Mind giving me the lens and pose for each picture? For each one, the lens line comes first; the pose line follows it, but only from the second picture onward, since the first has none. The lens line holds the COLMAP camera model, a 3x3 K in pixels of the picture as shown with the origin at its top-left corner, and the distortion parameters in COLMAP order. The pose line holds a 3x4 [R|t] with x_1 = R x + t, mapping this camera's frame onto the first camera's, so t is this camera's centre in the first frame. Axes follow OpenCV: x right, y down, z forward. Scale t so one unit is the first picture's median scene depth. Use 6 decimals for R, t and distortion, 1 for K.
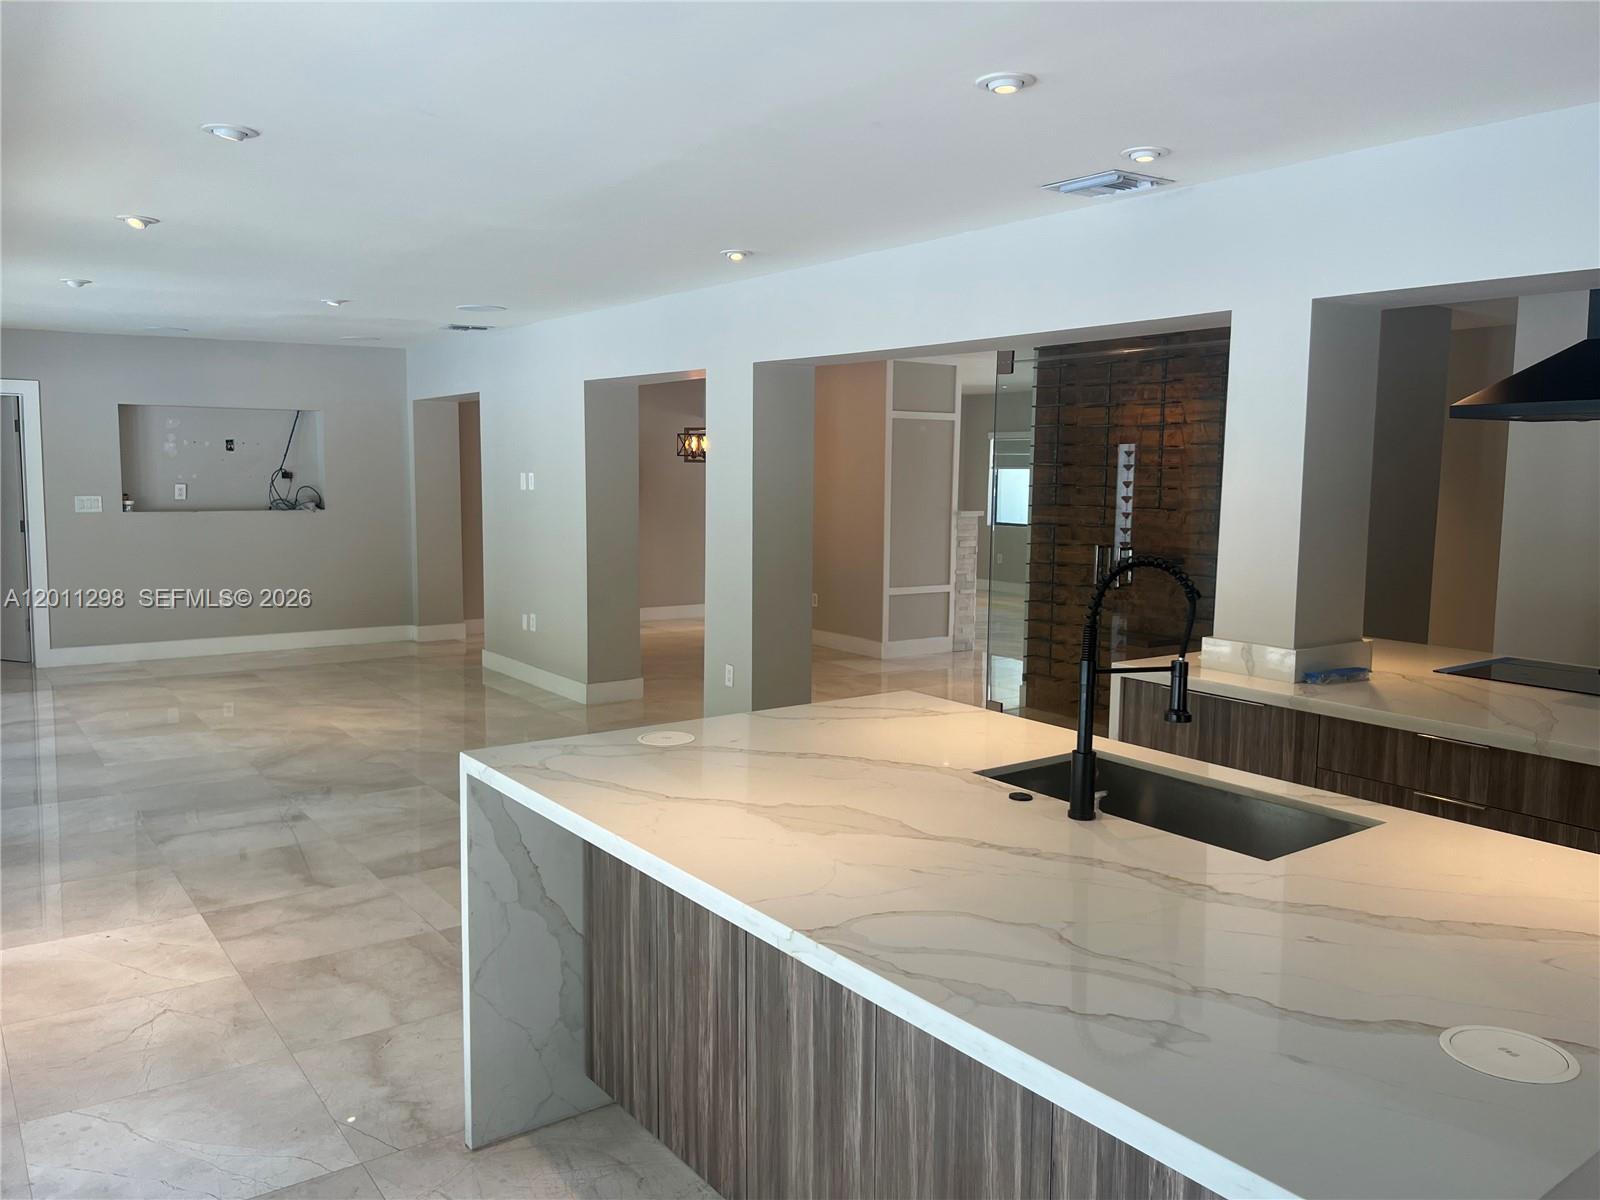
lens RADIAL K [[1191.2, 0, 796.7], [0, 1191.2, 597.0], [0, 0, 1]] dist [0.054481, -0.033121]
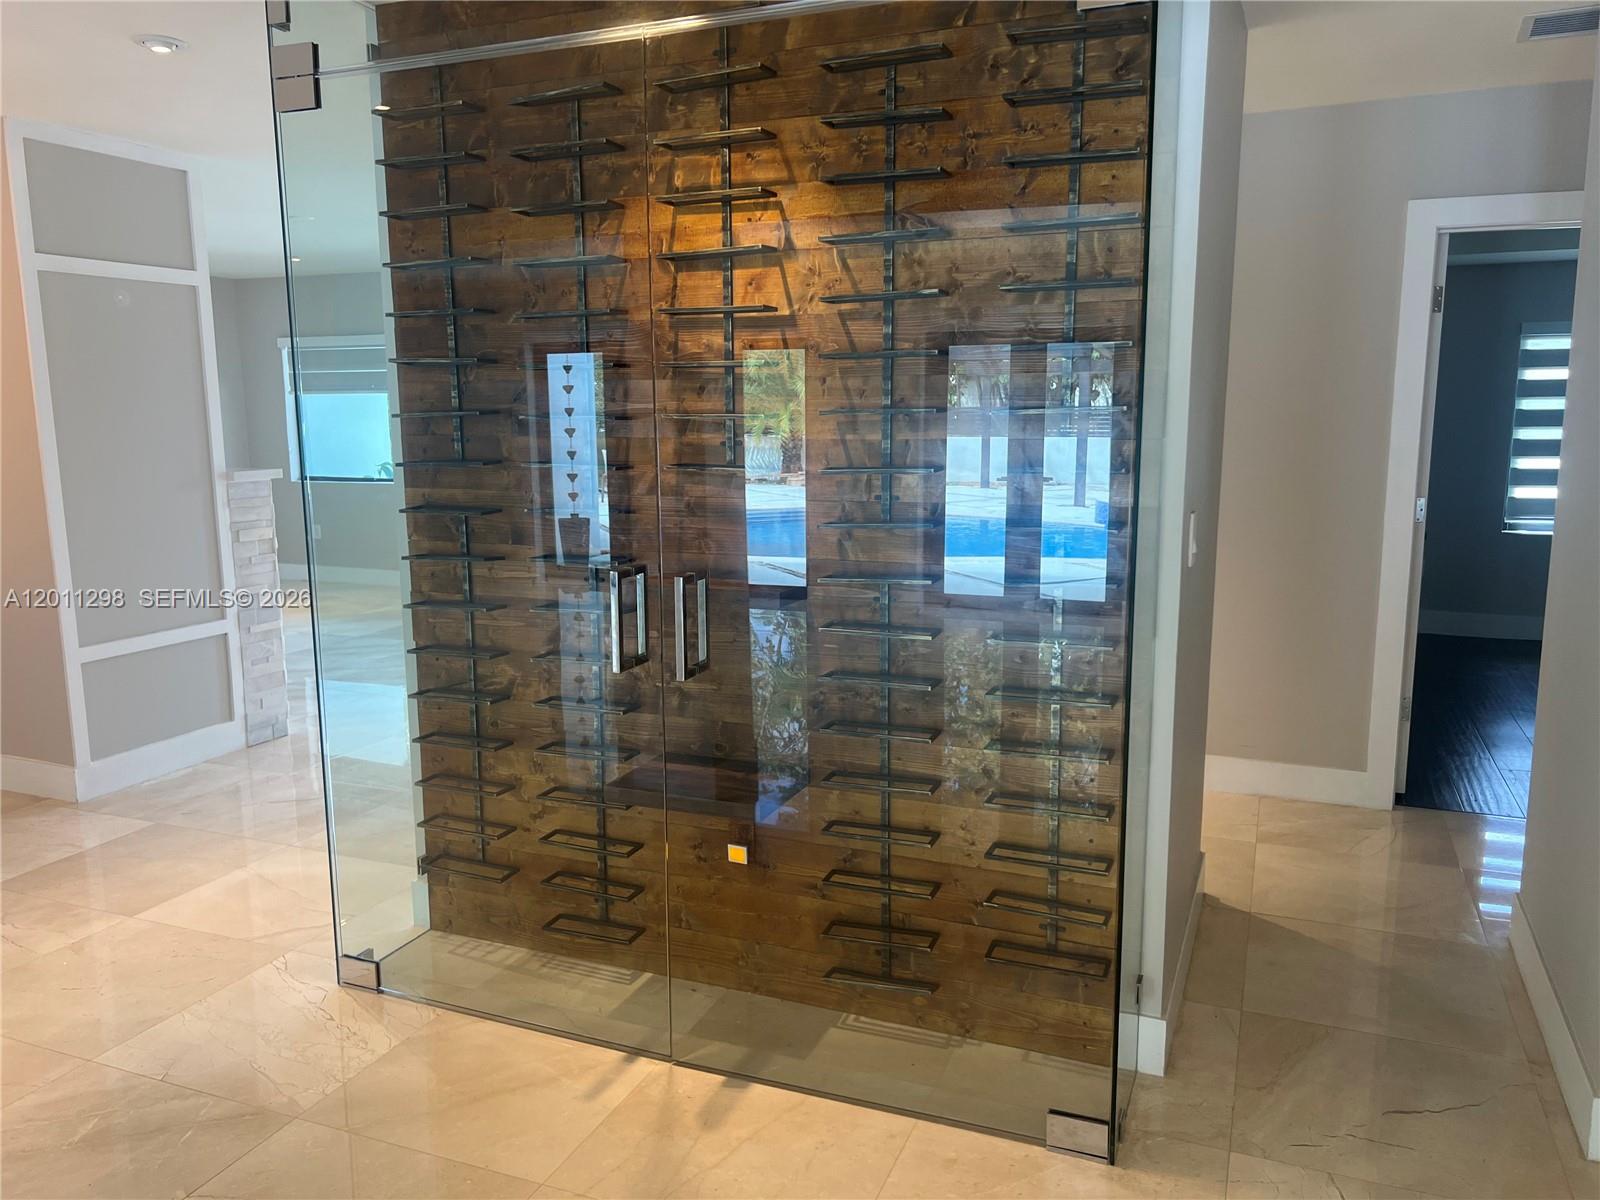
lens RADIAL K [[1191.2, 0, 789.3], [0, 1191.2, 601.4], [0, 0, 1]] dist [0.054481, -0.033121]
pose [[0.853062, -0.103508, 0.511440, 0.101761], [0.073407, 0.994187, 0.078769, -0.056684], [-0.516620, -0.029651, 0.855701, 0.622397]]
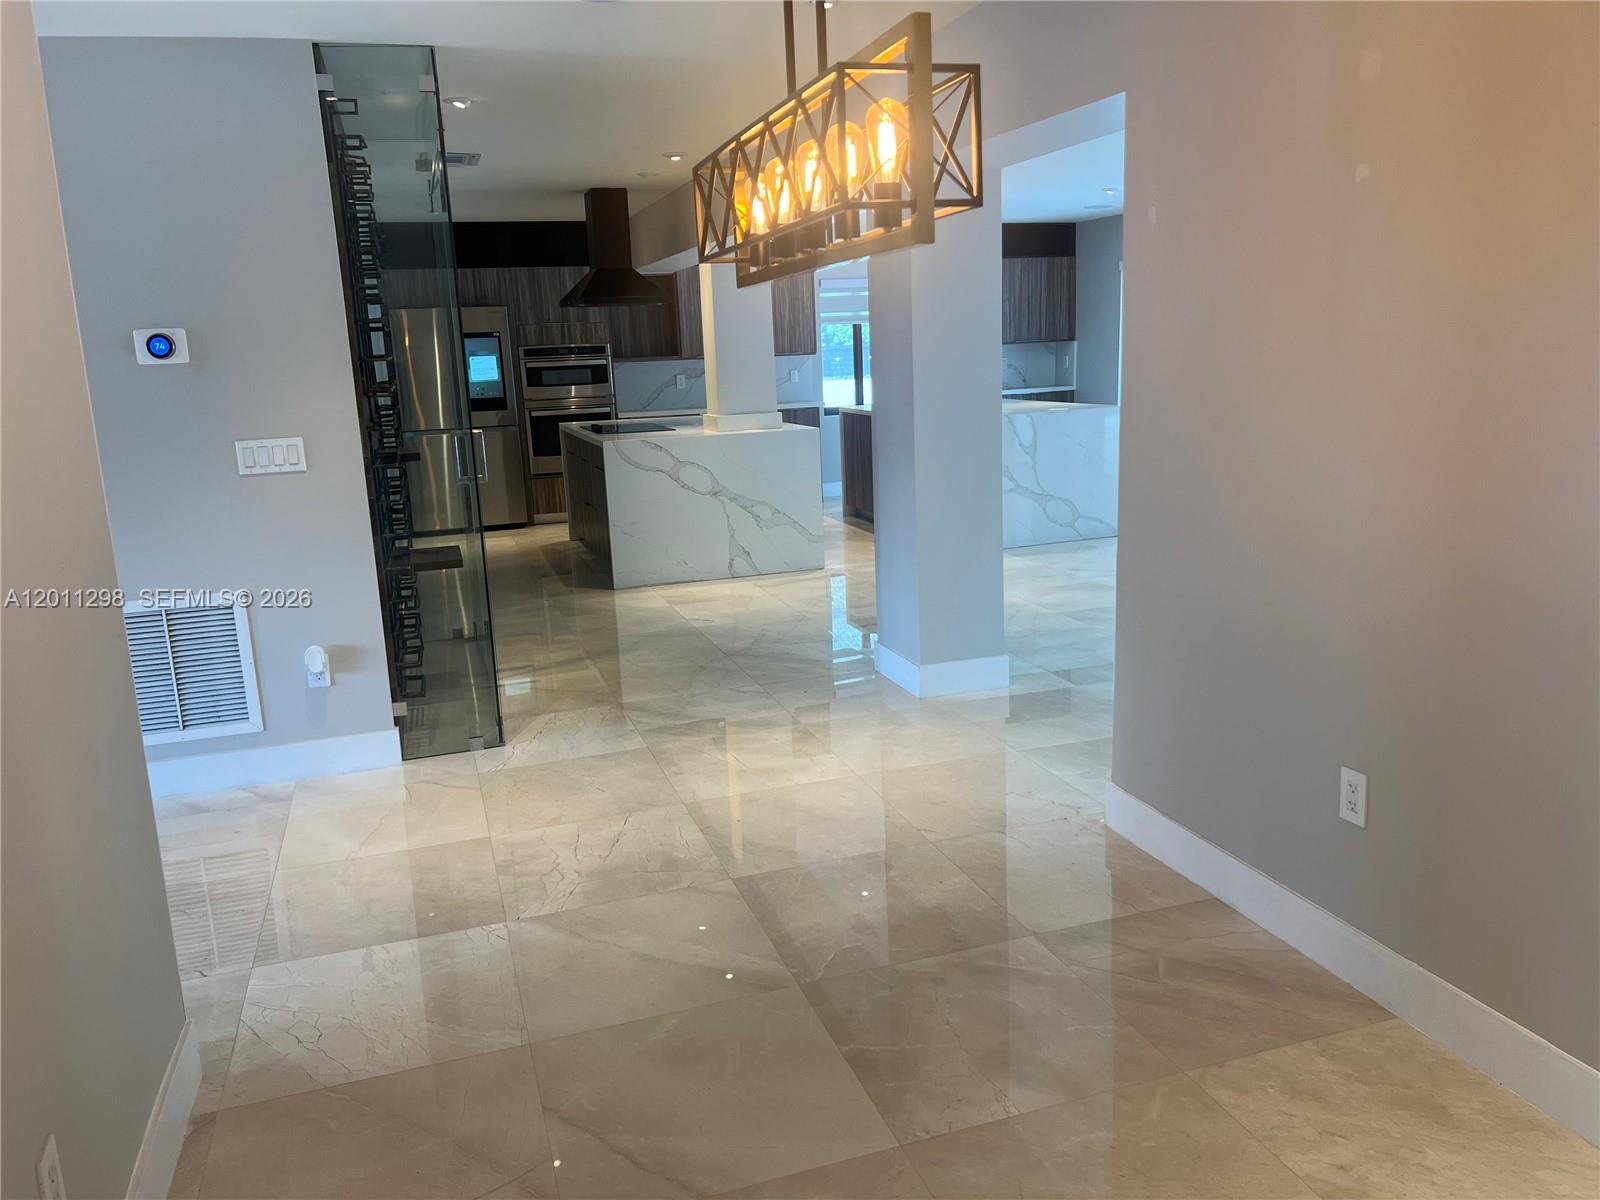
lens RADIAL K [[1191.2, 0, 816.7], [0, 1191.2, 587.1], [0, 0, 1]] dist [0.054481, -0.033121]
pose [[-0.952883, -0.043591, 0.300190, -0.176977], [0.054218, 0.949210, 0.309936, -0.167491], [-0.298454, 0.311608, -0.902123, 1.579227]]
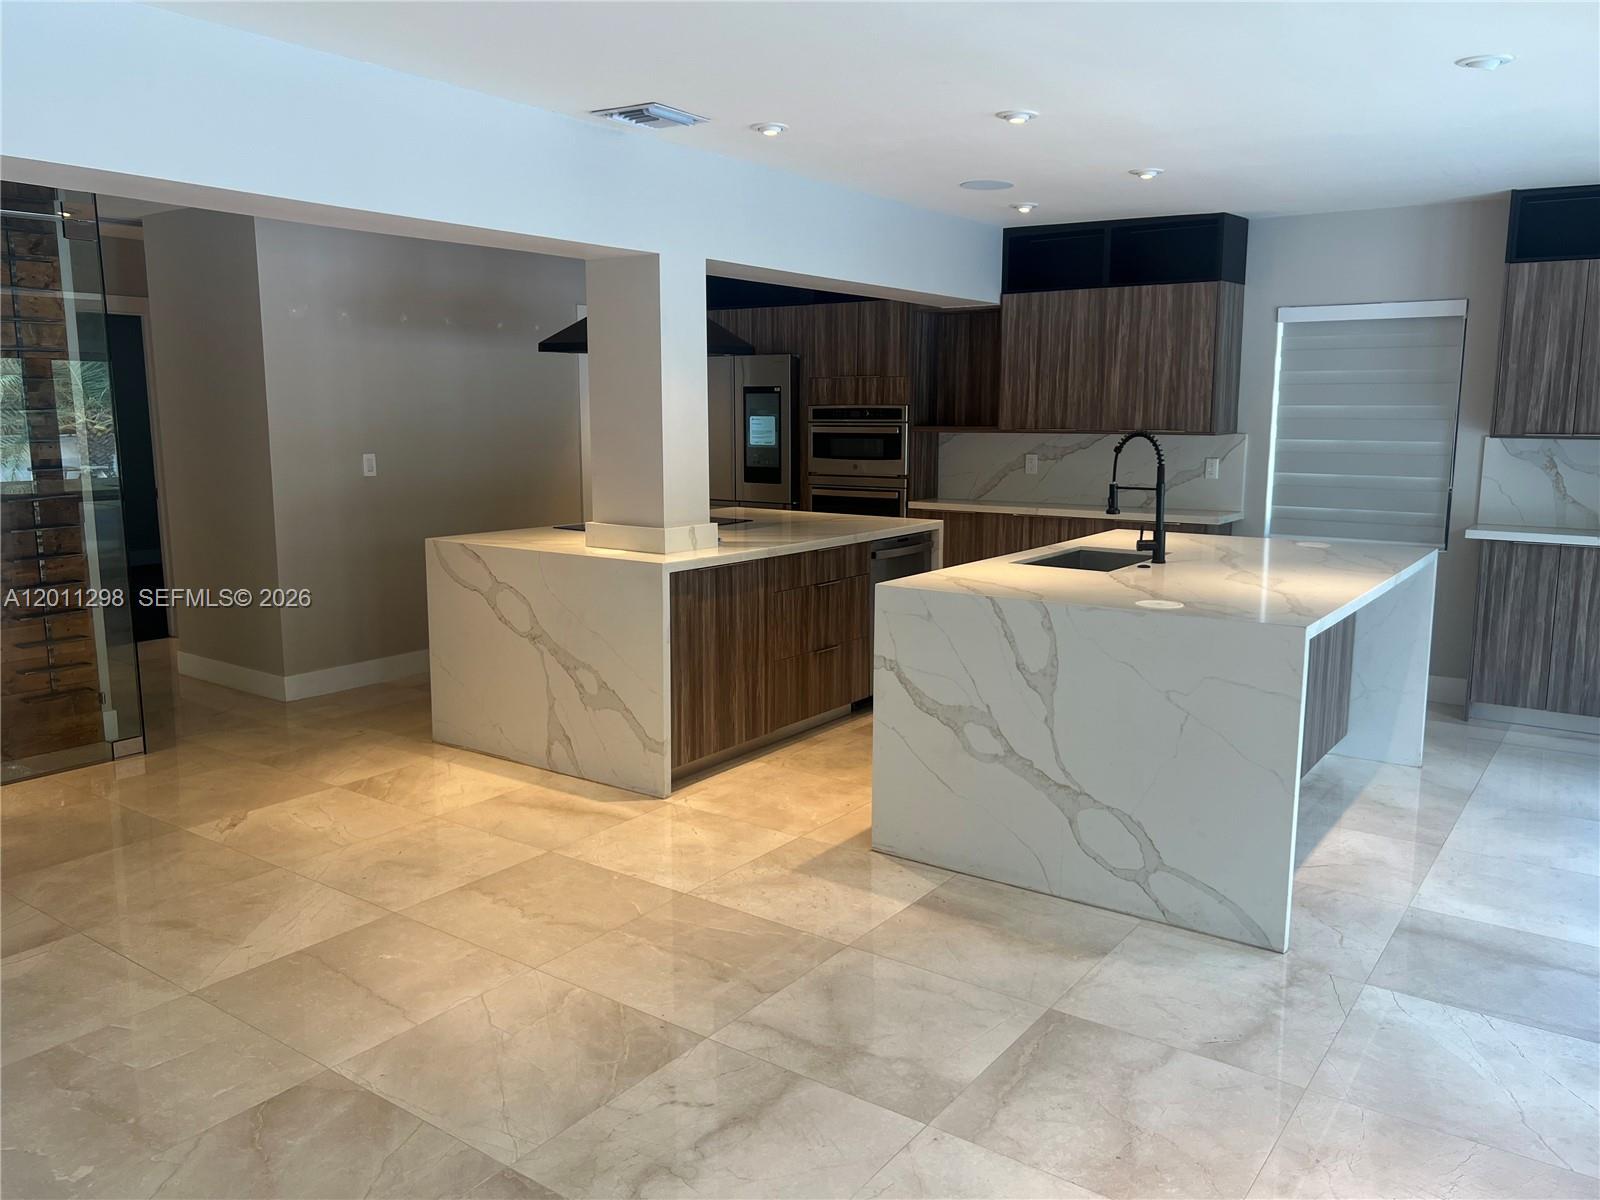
lens RADIAL K [[1191.2, 0, 791.9], [0, 1191.2, 594.2], [0, 0, 1]] dist [0.054481, -0.033121]
pose [[-0.293410, -0.165119, 0.941619, -0.462147], [0.099826, 0.974294, 0.201955, -0.073025], [-0.950761, 0.153253, -0.269384, 0.665950]]
